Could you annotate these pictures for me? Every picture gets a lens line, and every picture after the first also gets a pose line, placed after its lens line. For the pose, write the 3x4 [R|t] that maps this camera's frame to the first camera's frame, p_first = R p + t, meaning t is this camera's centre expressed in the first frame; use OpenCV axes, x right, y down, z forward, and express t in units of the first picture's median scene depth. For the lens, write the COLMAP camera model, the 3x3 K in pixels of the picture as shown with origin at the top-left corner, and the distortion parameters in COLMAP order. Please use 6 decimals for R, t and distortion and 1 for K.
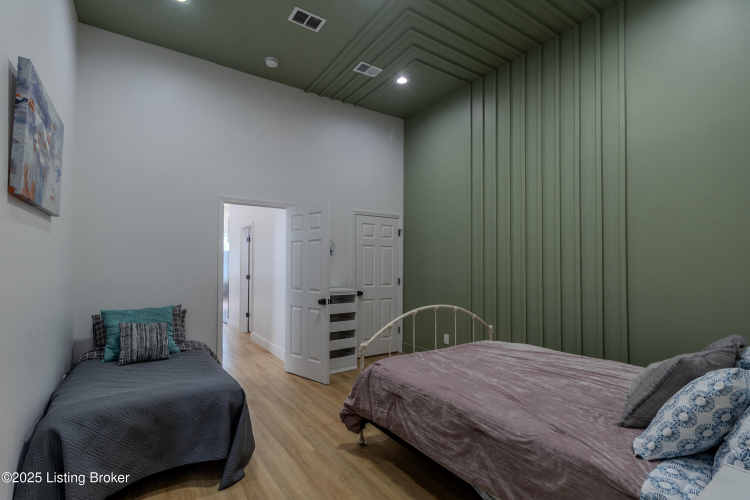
lens RADIAL K [[353.8, 0, 375.1], [0, 353.8, 259.6], [0, 0, 1]] dist [-0.000299, -0.000056]
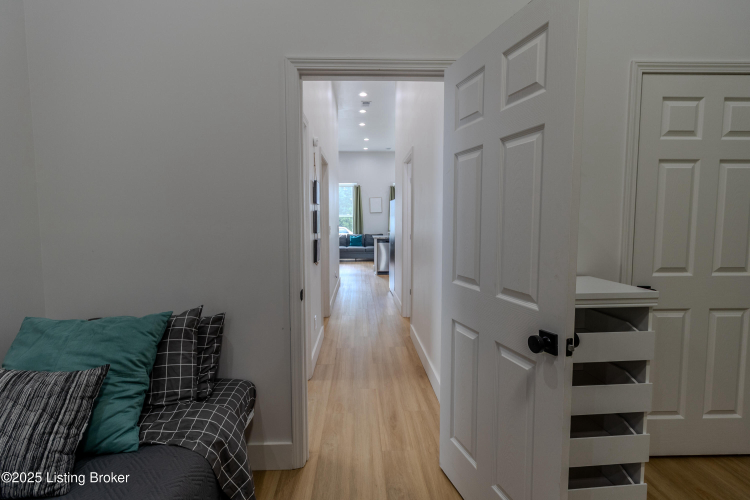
lens RADIAL K [[366.5, 0, 375.0], [0, 366.5, 250.0], [0, 0, 1]] dist [-0.001496, -0.000313]
pose [[0.856727, 0.038275, -0.514349, -0.105178], [0.015458, 0.994889, 0.099782, 0.010244], [0.515539, -0.093436, 0.851756, 0.618352]]
